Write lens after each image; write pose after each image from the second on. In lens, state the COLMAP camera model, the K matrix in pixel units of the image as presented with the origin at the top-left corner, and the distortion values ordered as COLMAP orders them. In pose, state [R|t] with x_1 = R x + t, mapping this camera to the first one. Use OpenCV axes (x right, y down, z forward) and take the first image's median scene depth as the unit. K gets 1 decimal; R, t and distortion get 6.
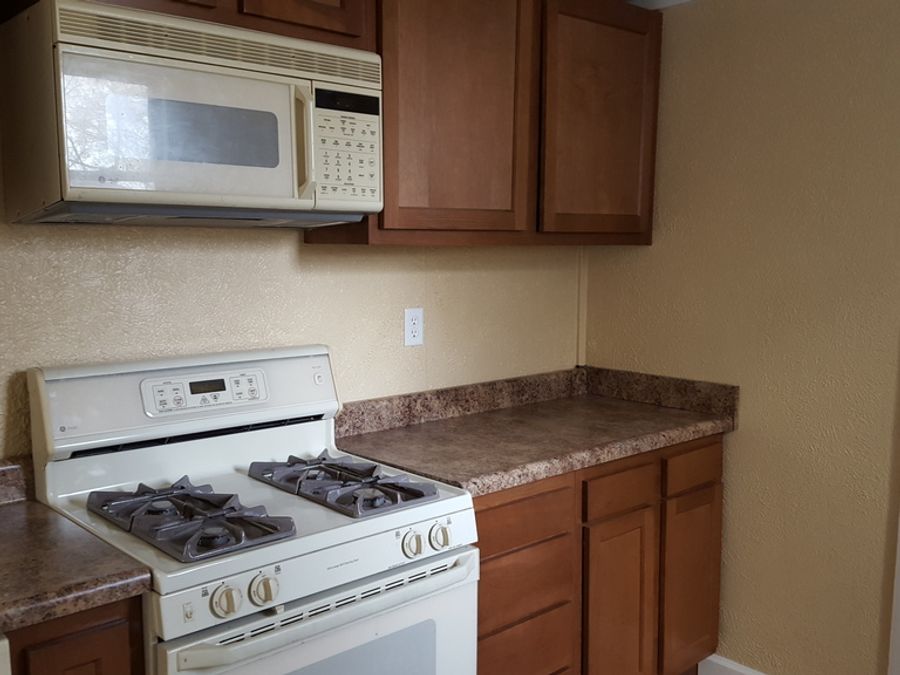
lens RADIAL K [[870.7, 0, 450.0], [0, 870.7, 337.5], [0, 0, 1]] dist [0.161175, -0.305595]
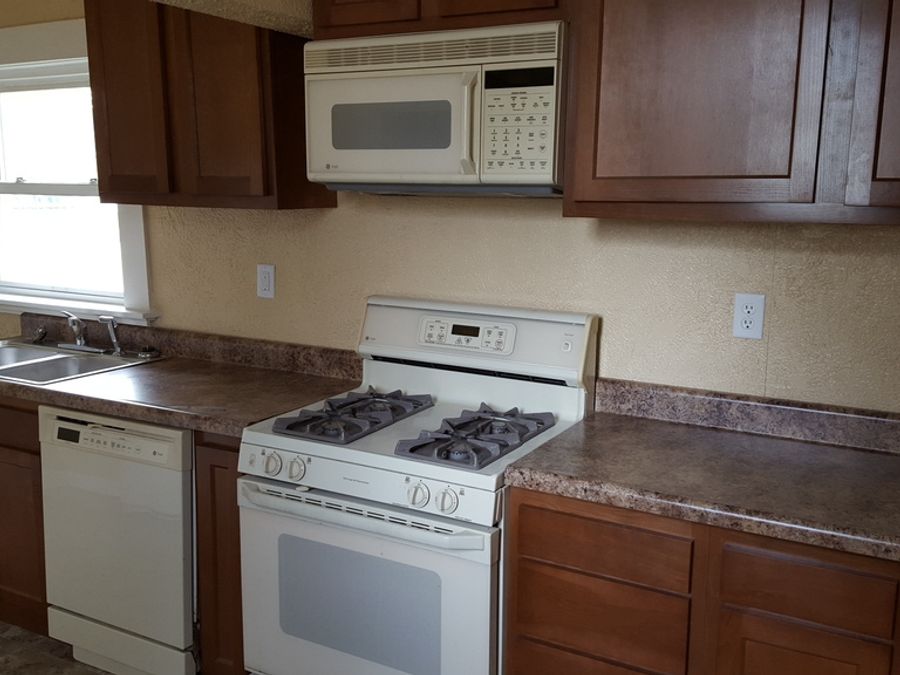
lens RADIAL K [[876.8, 0, 449.0], [0, 876.8, 326.5], [0, 0, 1]] dist [0.155431, -0.308284]
pose [[0.319631, 0.153591, -0.935011, 0.859445], [-0.110923, 0.986056, 0.124057, -0.098683], [0.941027, 0.064062, 0.332211, 0.588549]]
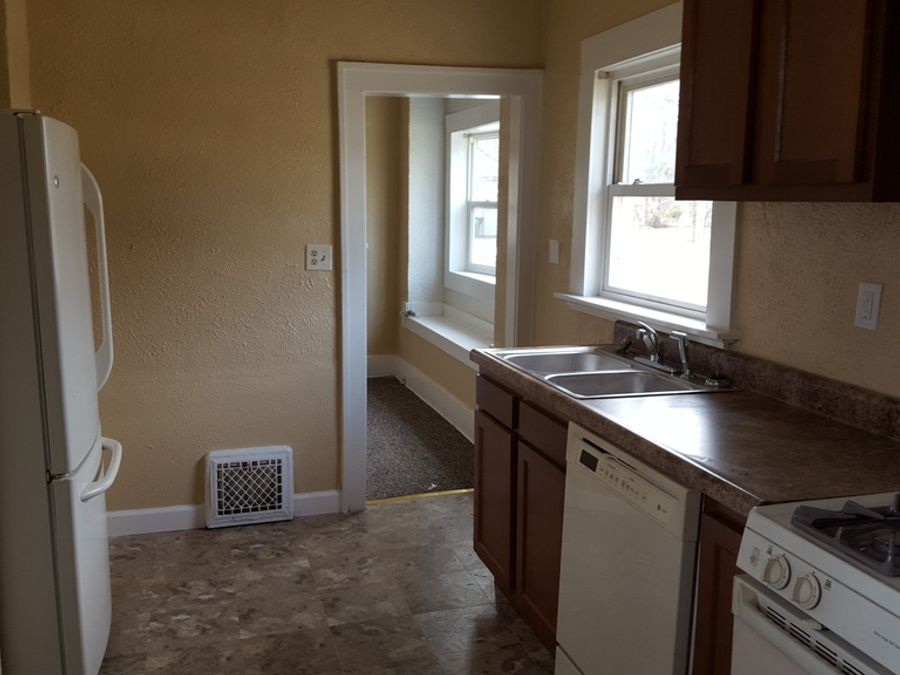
lens RADIAL K [[870.7, 0, 450.0], [0, 870.7, 337.5], [0, 0, 1]] dist [0.161175, -0.305595]
pose [[-0.427873, 0.138738, -0.893127, 0.550748], [-0.107909, 0.973240, 0.202879, -0.082634], [0.897374, 0.183183, -0.401452, 0.770710]]
